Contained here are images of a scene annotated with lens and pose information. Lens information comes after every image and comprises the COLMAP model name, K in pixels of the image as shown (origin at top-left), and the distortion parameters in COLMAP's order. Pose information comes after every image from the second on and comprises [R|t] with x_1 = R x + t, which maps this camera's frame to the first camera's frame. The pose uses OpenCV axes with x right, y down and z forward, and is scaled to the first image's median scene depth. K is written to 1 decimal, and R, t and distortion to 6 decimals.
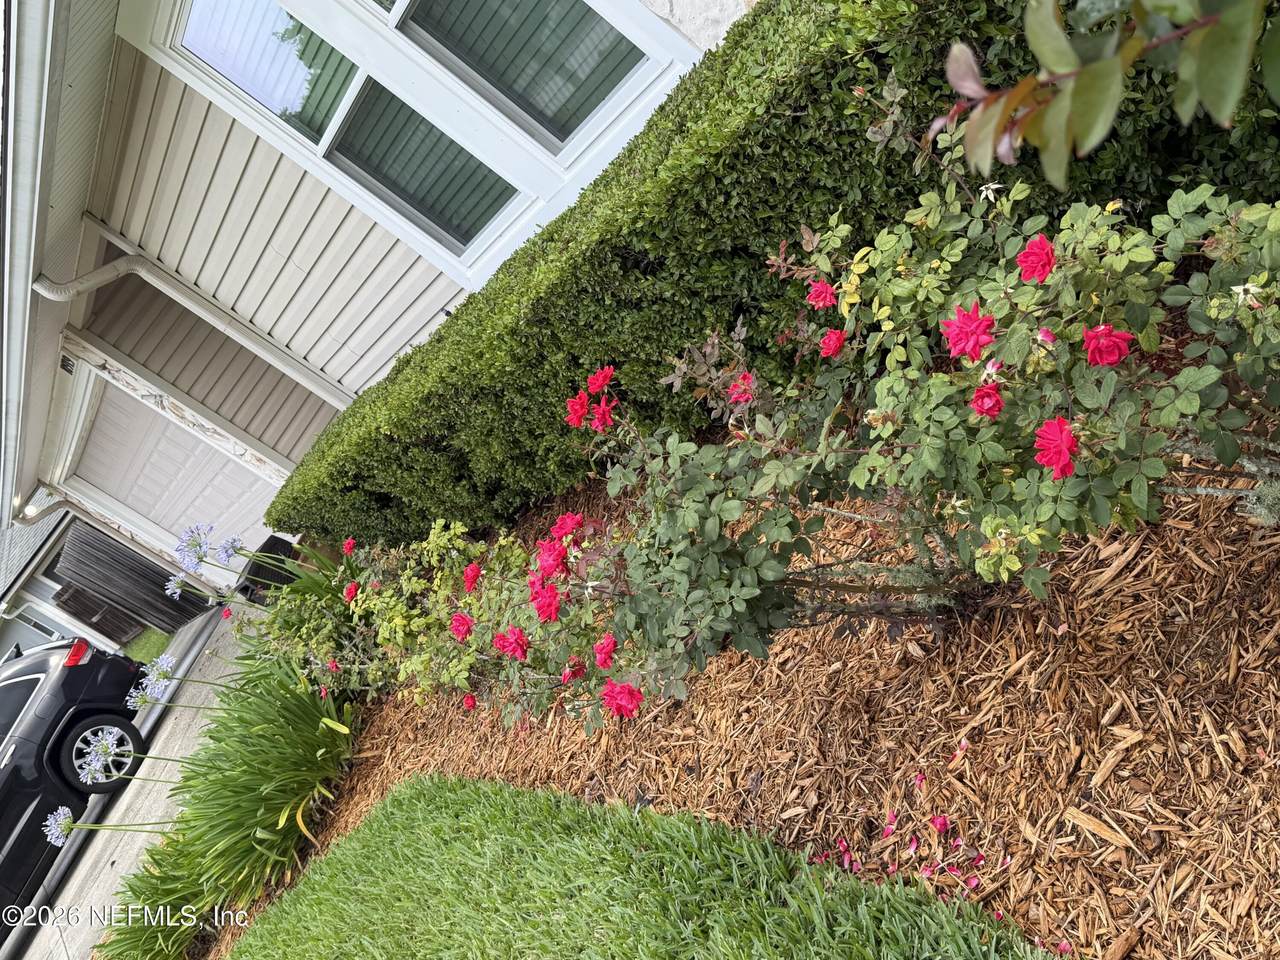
lens RADIAL K [[1321.2, 0, 640.0], [0, 1321.2, 480.0], [0, 0, 1]] dist [-0.010754, -0.009469]
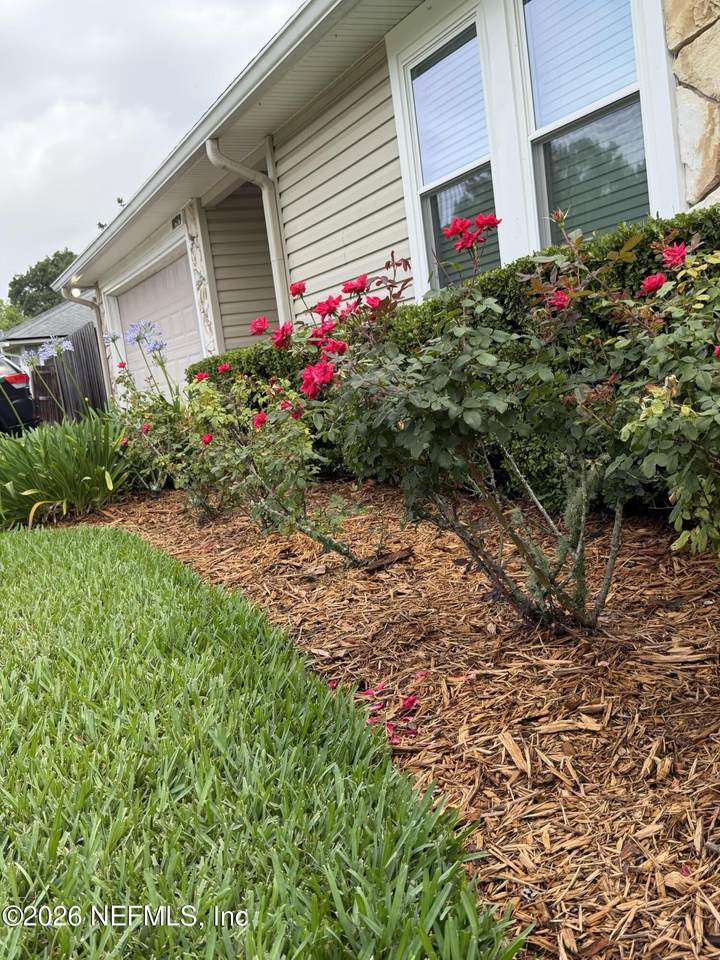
lens RADIAL K [[978.1, 0, 360.0], [0, 978.1, 480.0], [0, 0, 1]] dist [0.010763, -0.011173]
pose [[0.677057, 0.718360, -0.159856, 0.218281], [-0.735819, 0.664581, -0.130012, 0.305405], [0.012842, 0.205650, 0.978541, 0.131032]]
